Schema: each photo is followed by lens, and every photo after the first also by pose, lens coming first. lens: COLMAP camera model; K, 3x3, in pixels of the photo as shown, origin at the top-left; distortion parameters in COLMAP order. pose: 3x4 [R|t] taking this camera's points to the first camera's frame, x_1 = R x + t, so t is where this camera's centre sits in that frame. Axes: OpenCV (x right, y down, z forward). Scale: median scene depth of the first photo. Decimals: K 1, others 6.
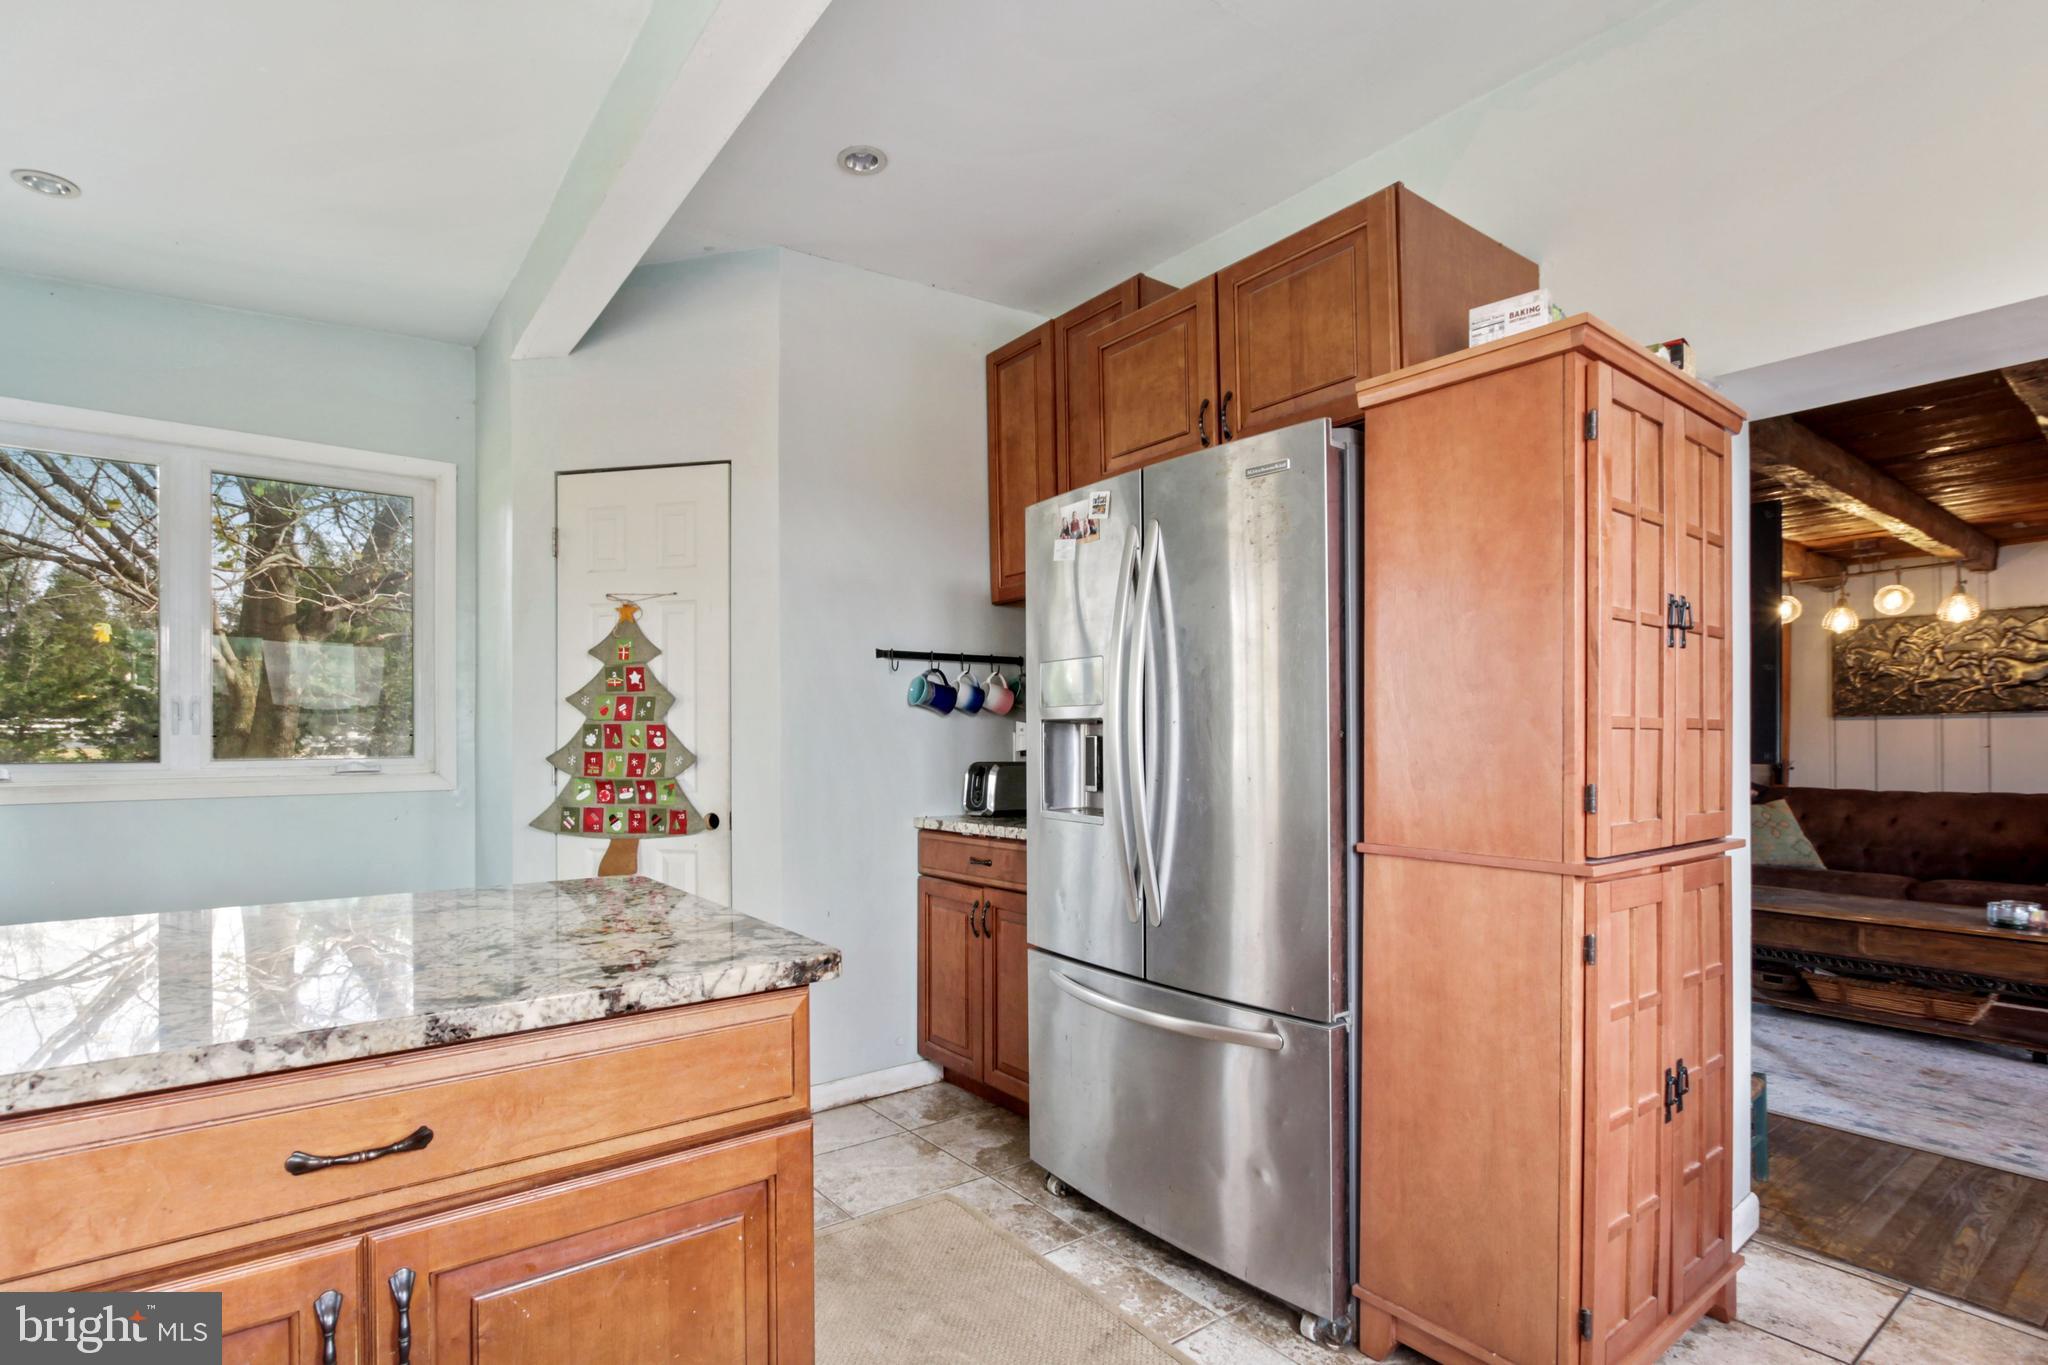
lens RADIAL K [[998.9, 0, 1007.3], [0, 998.9, 741.7], [0, 0, 1]] dist [-0.015349, 0.000937]
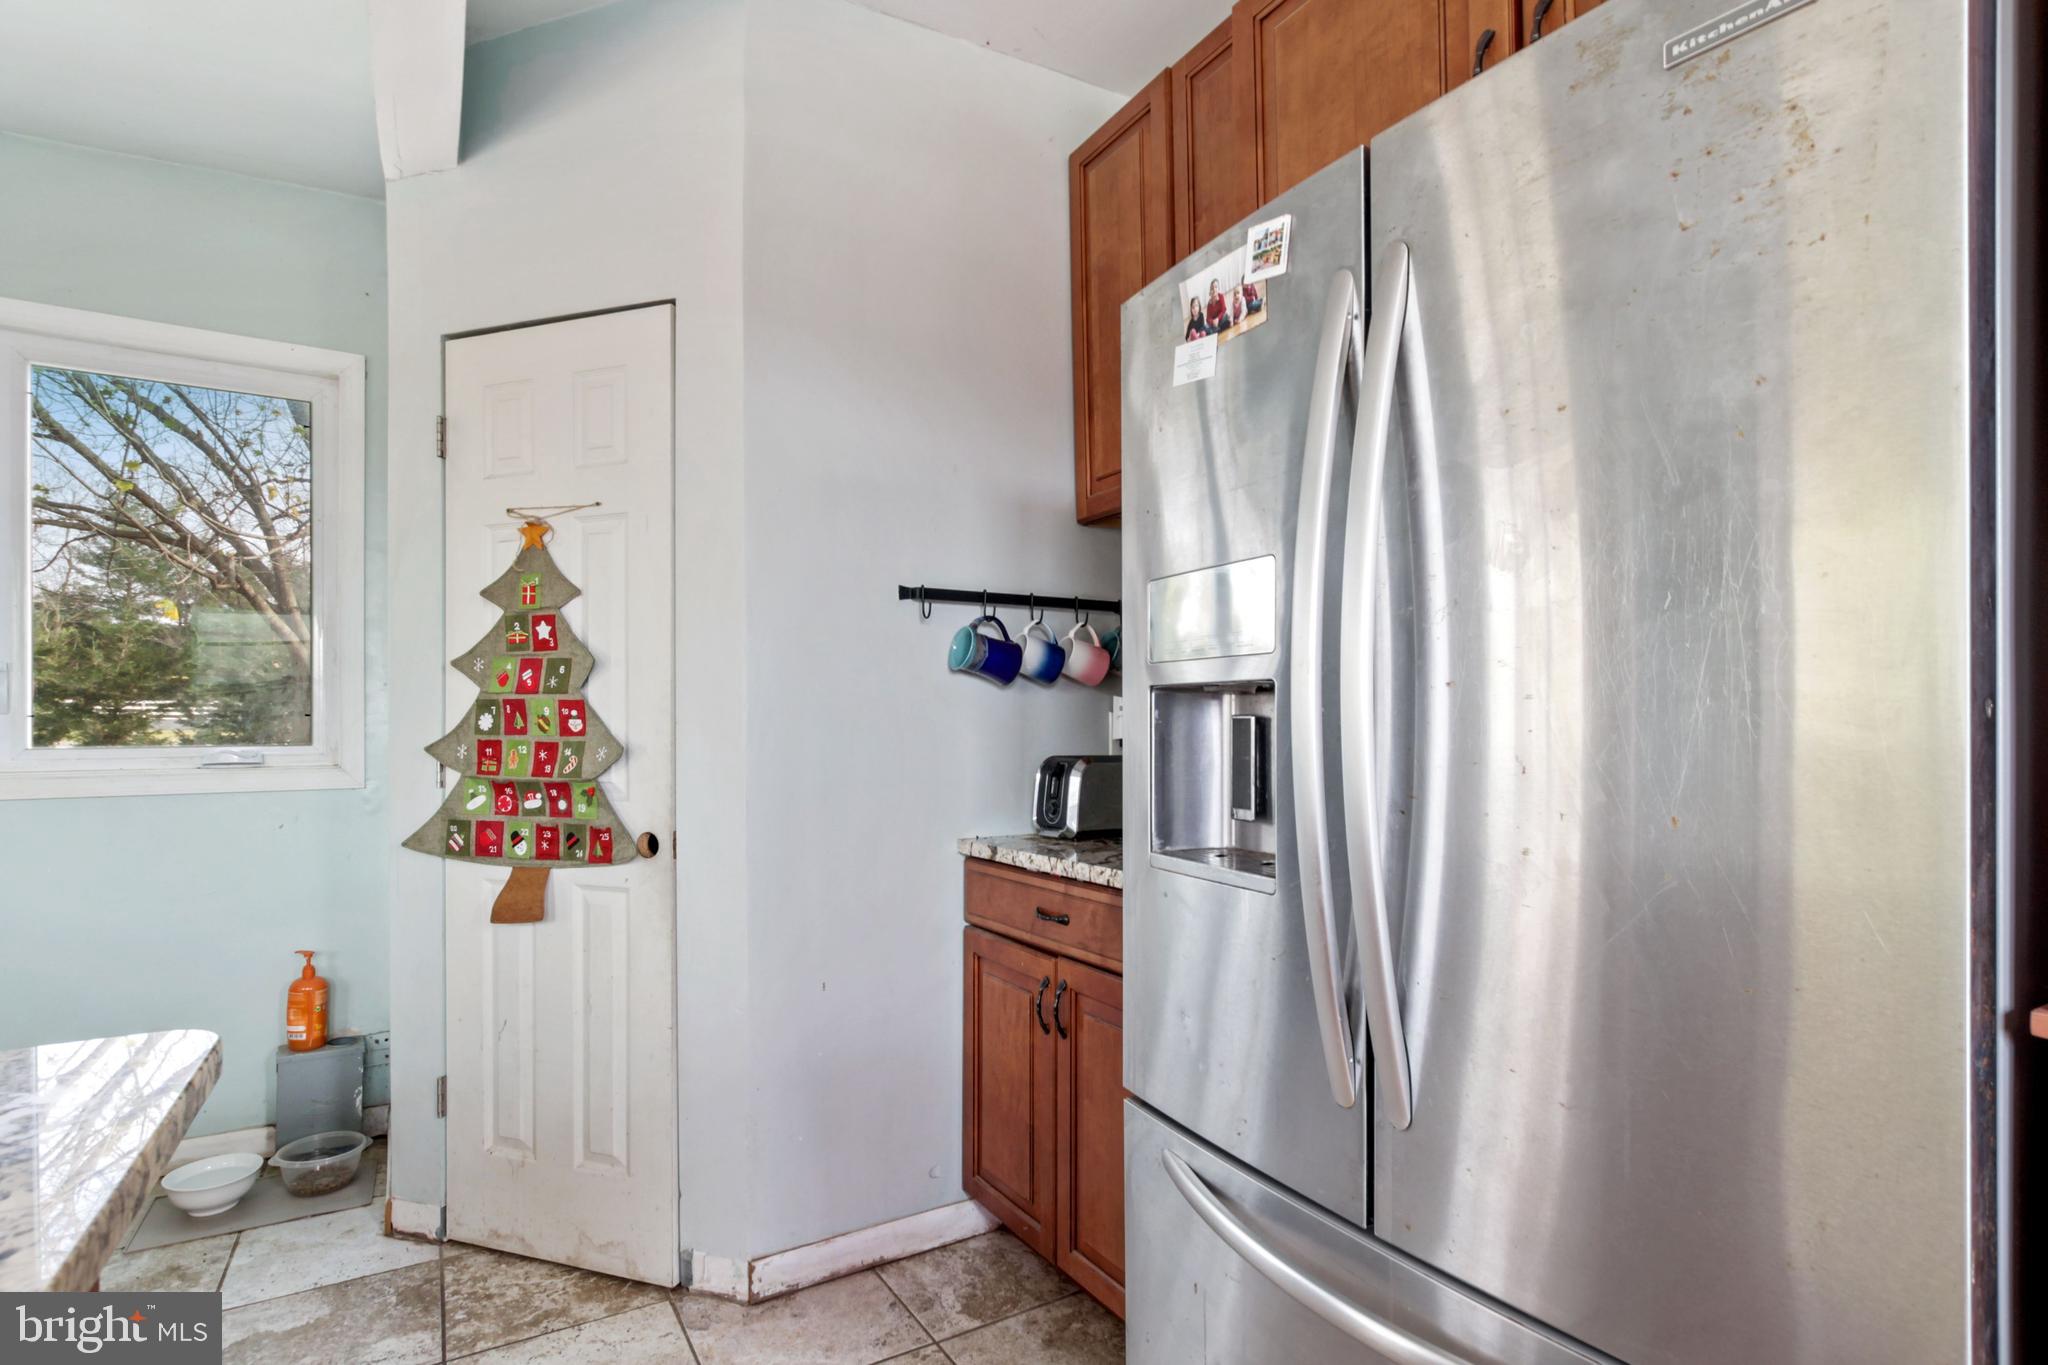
lens RADIAL K [[998.9, 0, 1005.9], [0, 998.9, 726.7], [0, 0, 1]] dist [-0.015349, 0.000937]
pose [[0.993903, 0.002026, -0.110238, 0.013088], [-0.001758, 0.999995, 0.002534, -0.000972], [0.110243, -0.002325, 0.993902, 0.359328]]
